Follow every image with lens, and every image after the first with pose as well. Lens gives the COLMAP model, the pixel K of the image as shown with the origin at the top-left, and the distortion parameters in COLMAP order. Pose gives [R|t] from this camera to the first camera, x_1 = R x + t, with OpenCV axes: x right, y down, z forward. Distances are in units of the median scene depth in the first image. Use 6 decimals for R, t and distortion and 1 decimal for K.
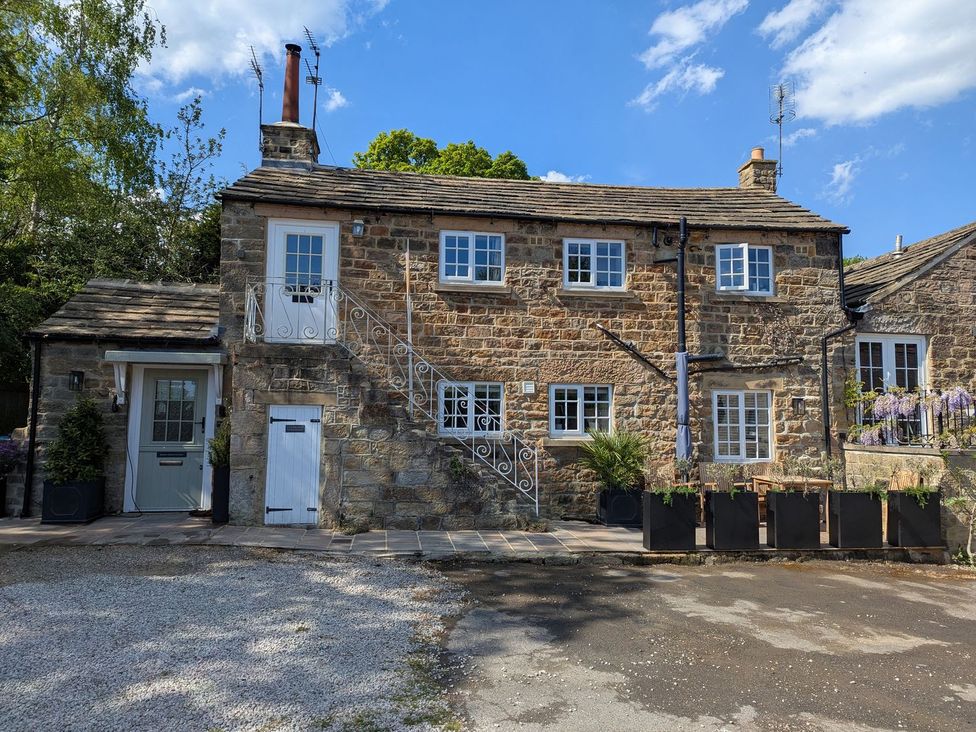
lens RADIAL K [[688.4, 0, 488.0], [0, 688.4, 366.0], [0, 0, 1]] dist [0.020122, -0.001574]
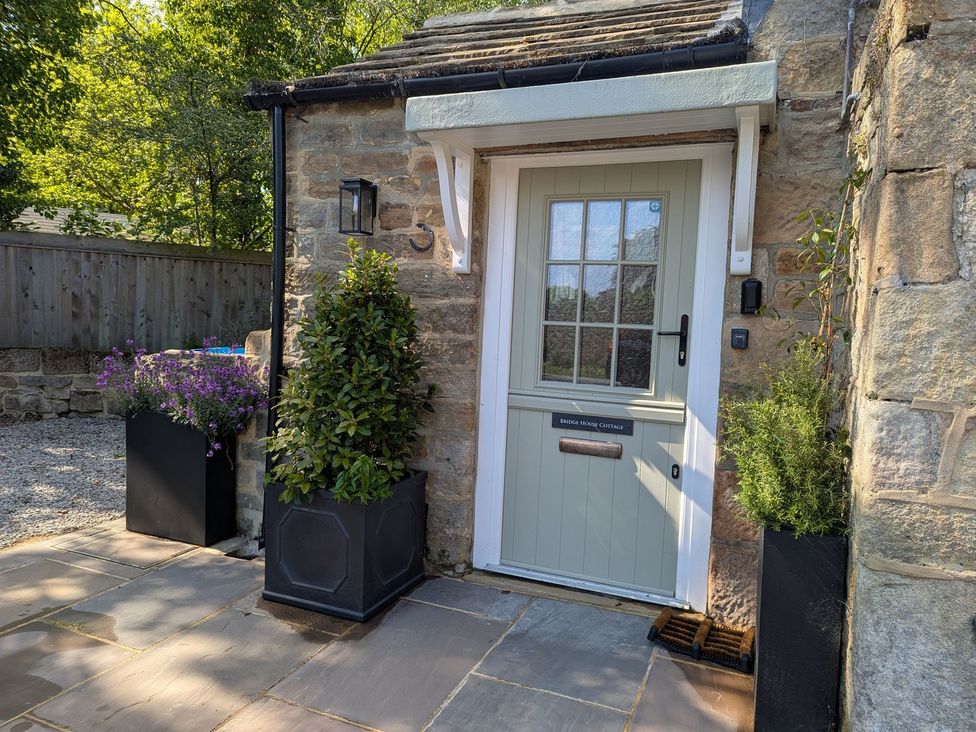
lens RADIAL K [[688.4, 0, 488.0], [0, 688.4, 366.0], [0, 0, 1]] dist [0.020122, -0.001574]
pose [[0.842965, 0.062336, -0.534344, -0.328703], [0.015103, 0.990130, 0.139334, 0.053596], [0.537756, -0.125524, 0.833704, 0.710211]]
